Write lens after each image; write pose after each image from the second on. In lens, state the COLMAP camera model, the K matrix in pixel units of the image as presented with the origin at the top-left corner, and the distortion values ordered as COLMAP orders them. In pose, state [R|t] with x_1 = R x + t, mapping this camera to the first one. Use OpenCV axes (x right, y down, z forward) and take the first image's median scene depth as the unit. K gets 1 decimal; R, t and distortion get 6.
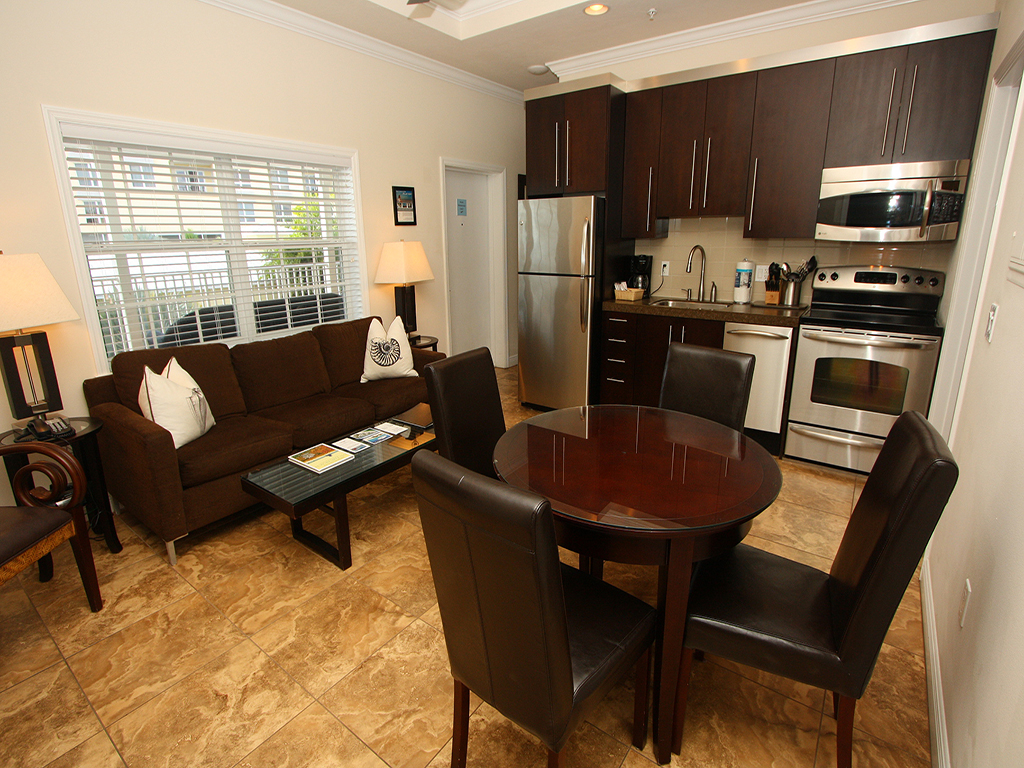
lens RADIAL K [[496.2, 0, 510.9], [0, 496.2, 349.6], [0, 0, 1]] dist [-0.000984, 0.000284]
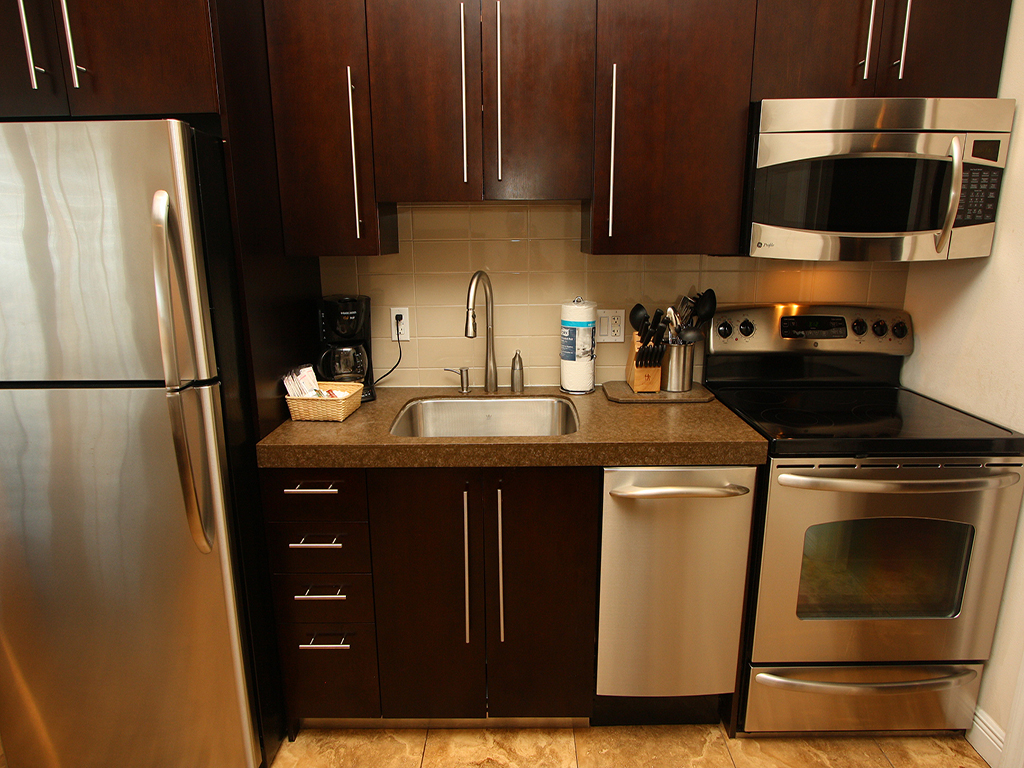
lens RADIAL K [[551.7, 0, 514.6], [0, 551.7, 347.4], [0, 0, 1]] dist [-0.005016, -0.000941]
pose [[0.799615, -0.118862, 0.588631, 0.124260], [0.137586, 0.990403, 0.013089, -0.159254], [-0.584538, 0.070521, 0.808296, 0.652453]]
